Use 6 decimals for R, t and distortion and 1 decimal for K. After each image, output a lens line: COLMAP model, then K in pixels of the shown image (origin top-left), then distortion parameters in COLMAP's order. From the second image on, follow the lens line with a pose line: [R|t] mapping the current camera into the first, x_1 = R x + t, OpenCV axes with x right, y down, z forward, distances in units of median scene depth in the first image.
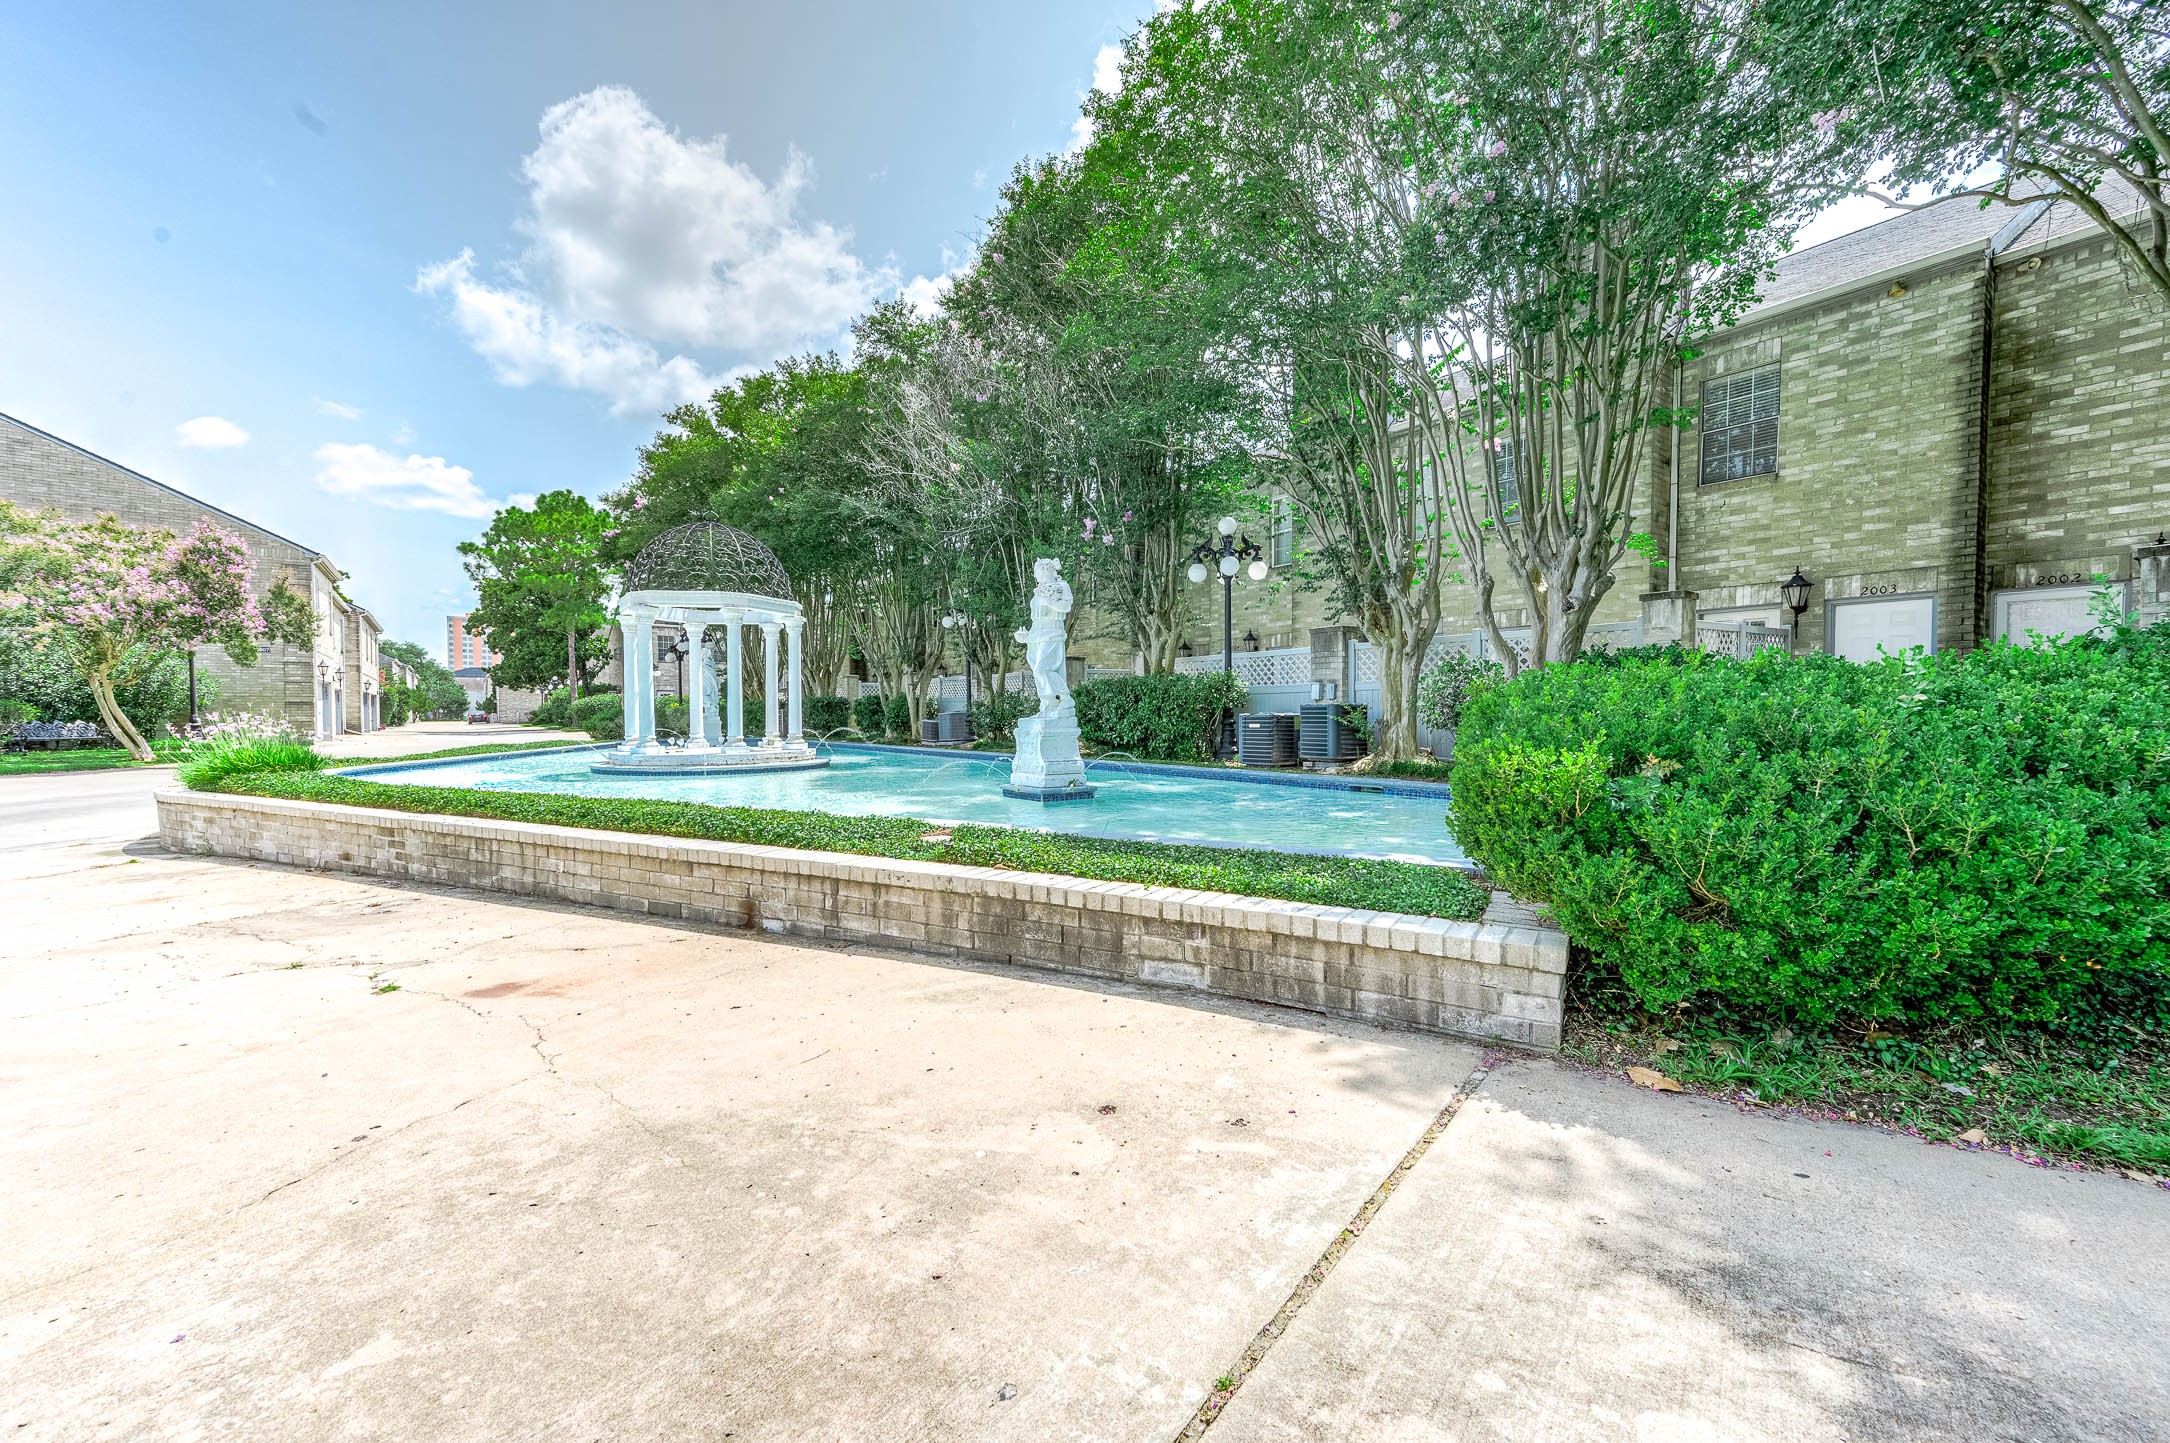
lens RADIAL K [[856.4, 0, 1092.6], [0, 856.4, 728.3], [0, 0, 1]] dist [0.025496, 0.000821]
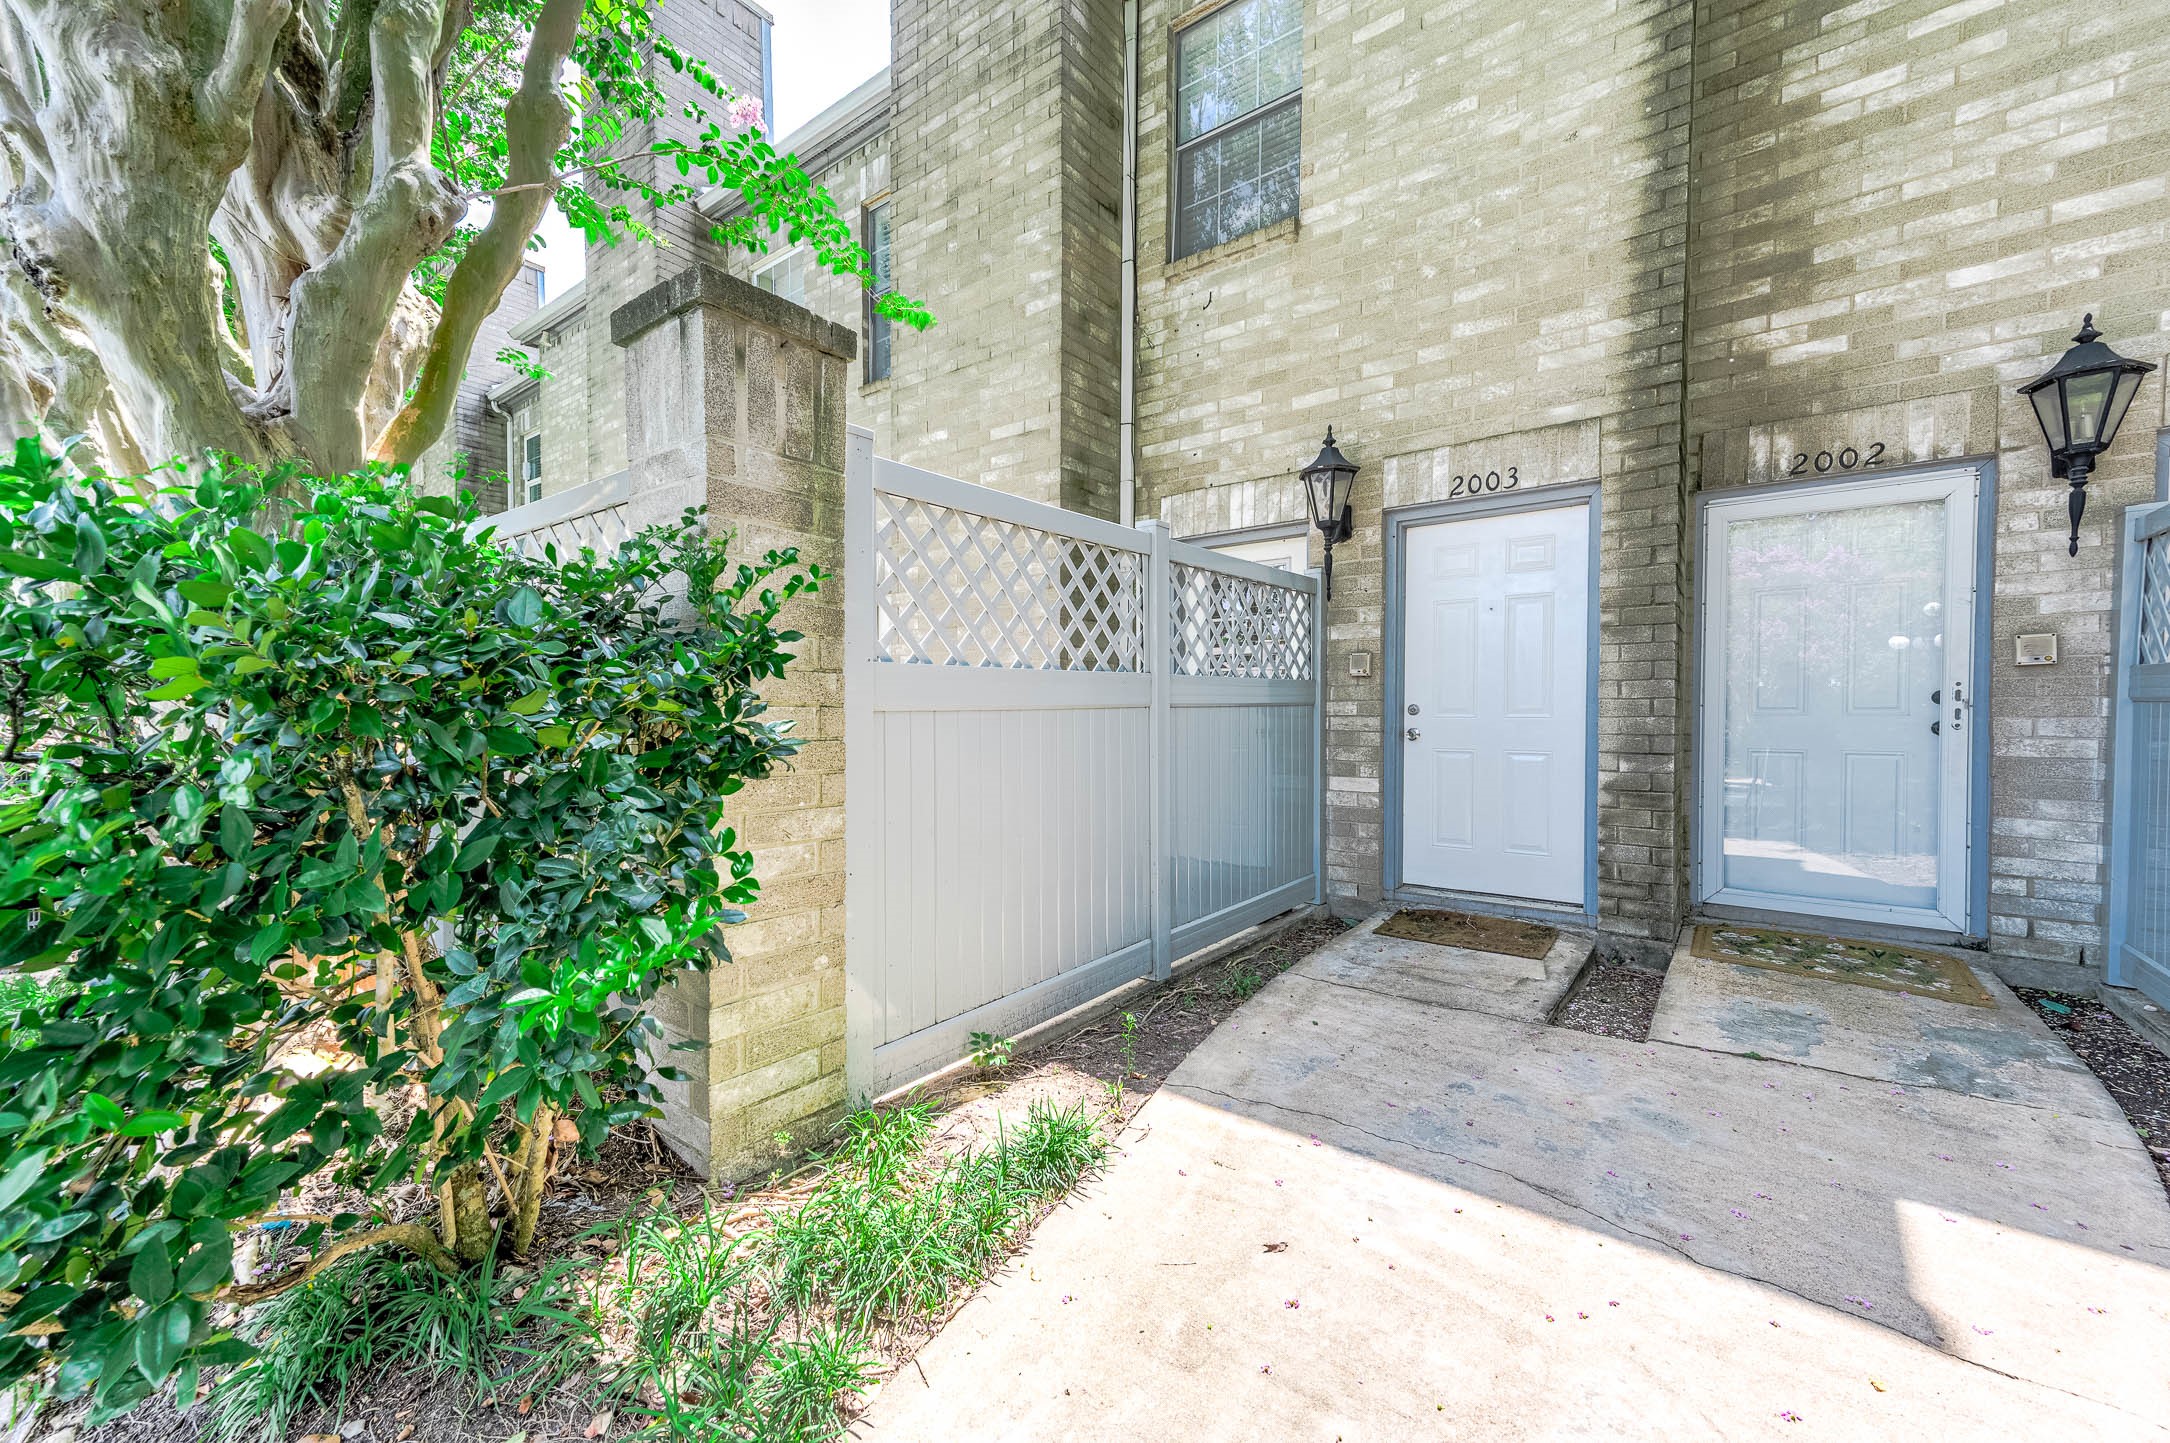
lens RADIAL K [[856.4, 0, 1092.6], [0, 856.4, 728.3], [0, 0, 1]] dist [0.025496, 0.000821]
pose [[0.960040, 0.003556, 0.279840, 0.627606], [-0.000867, 0.999952, -0.009733, -0.039351], [-0.279861, 0.009102, 0.959997, 0.683893]]
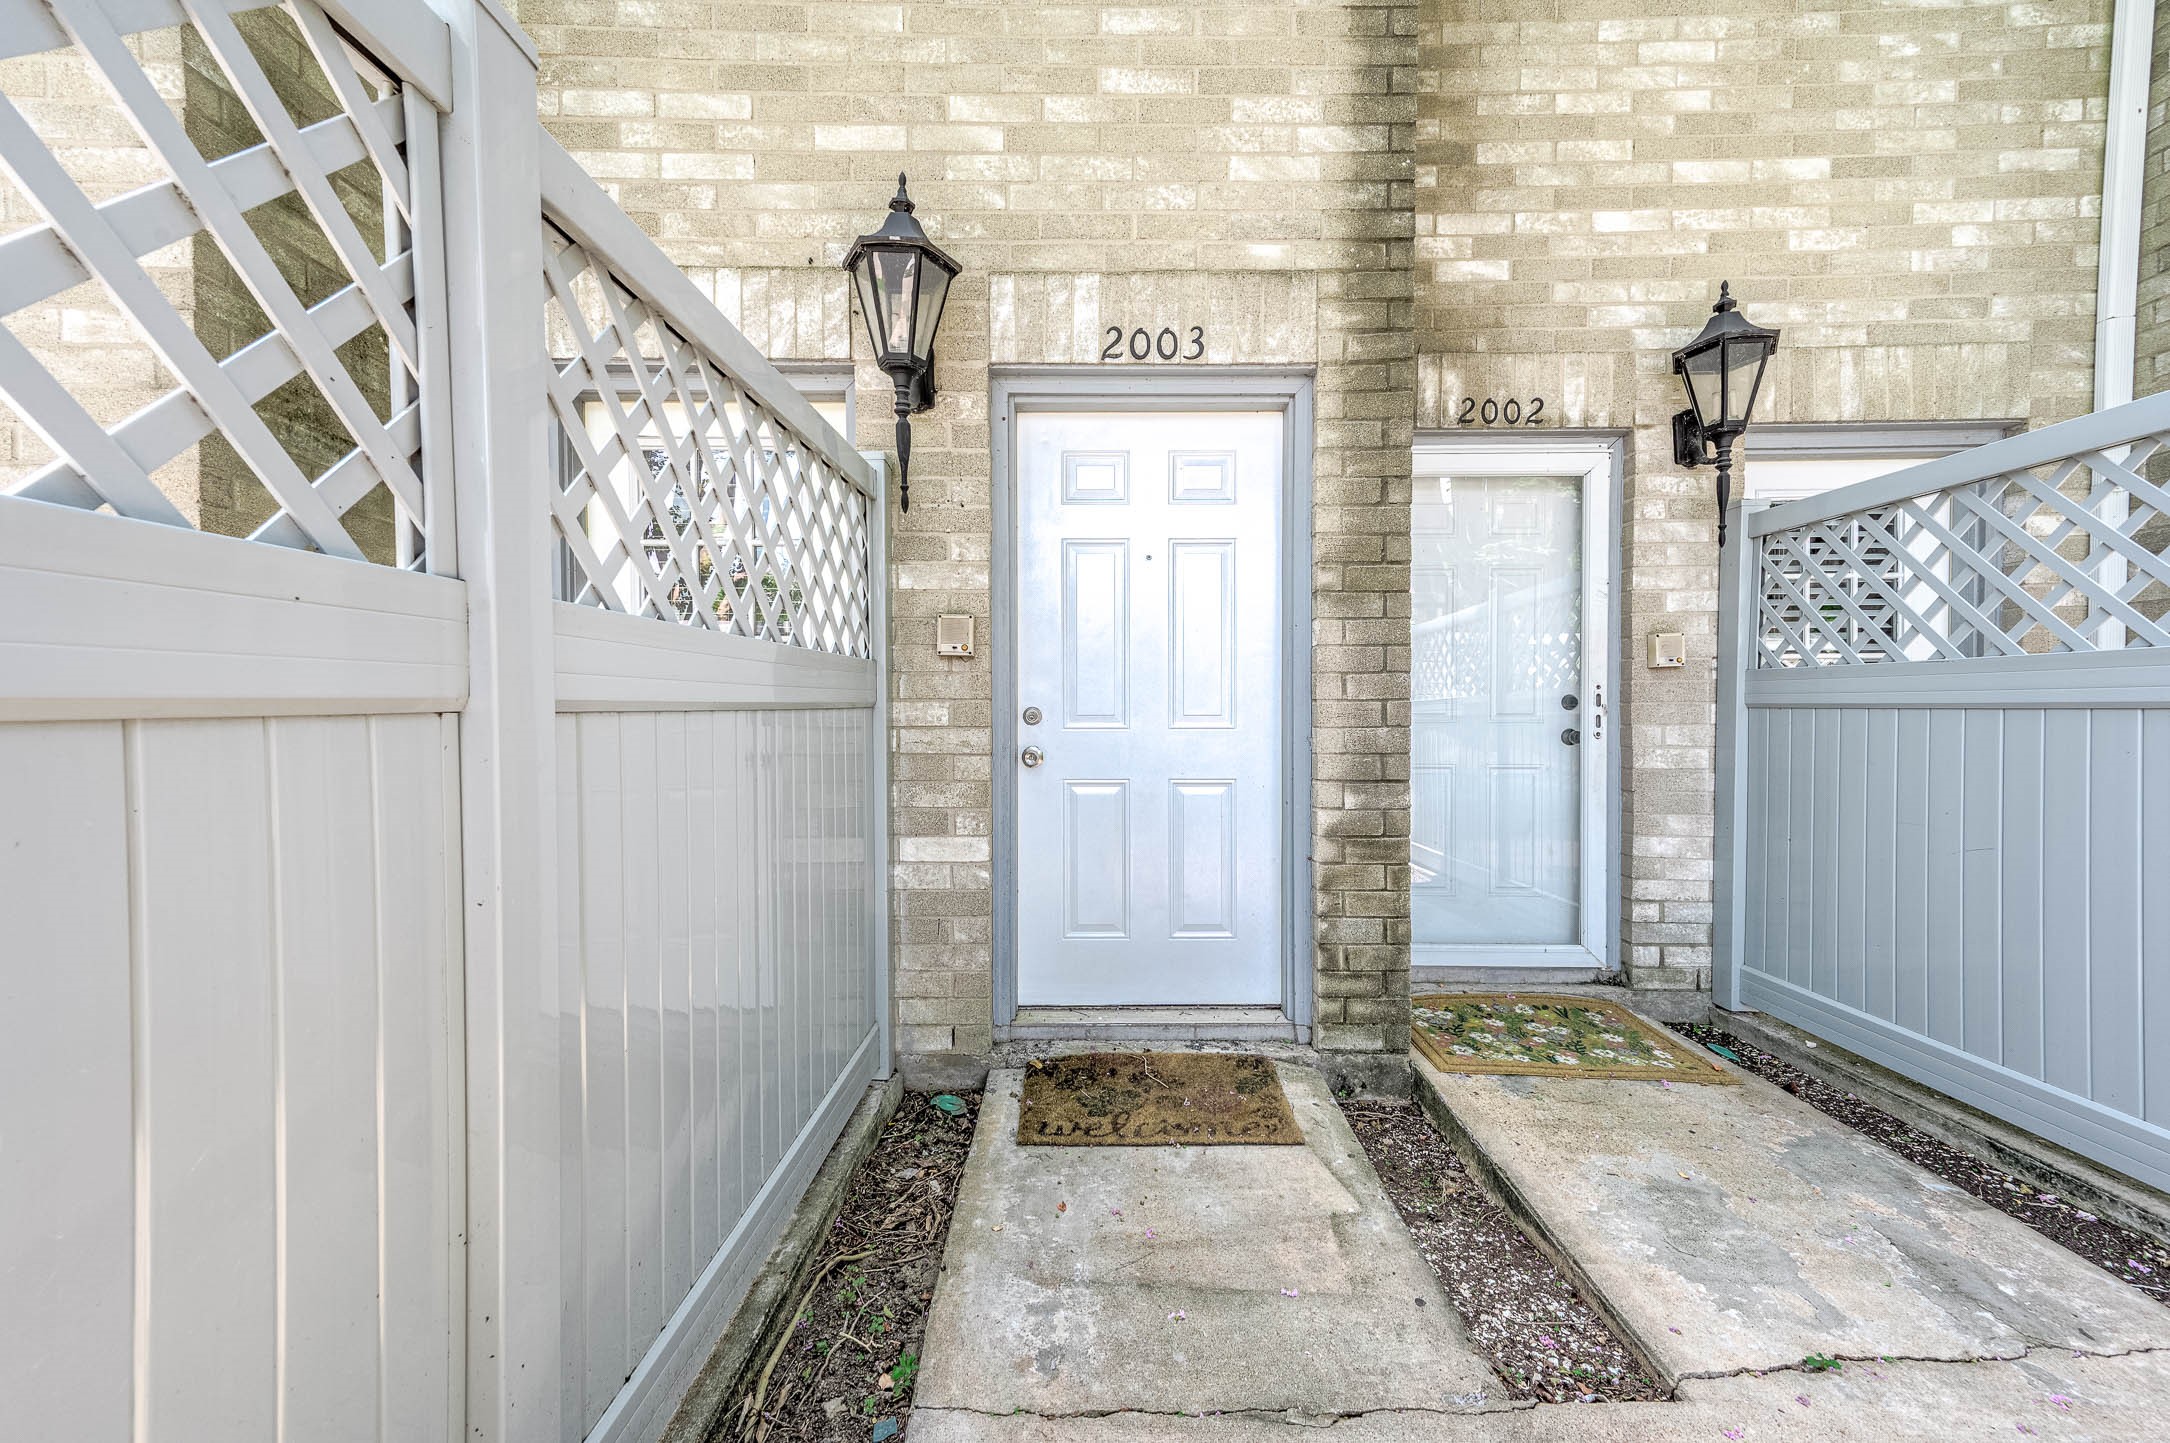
lens RADIAL K [[856.4, 0, 1092.6], [0, 856.4, 728.3], [0, 0, 1]] dist [0.025496, 0.000821]
pose [[0.596030, -0.004252, 0.802951, 0.710376], [0.017464, 0.999818, -0.007669, -0.047431], [-0.802772, 0.018594, 0.595996, 0.895930]]
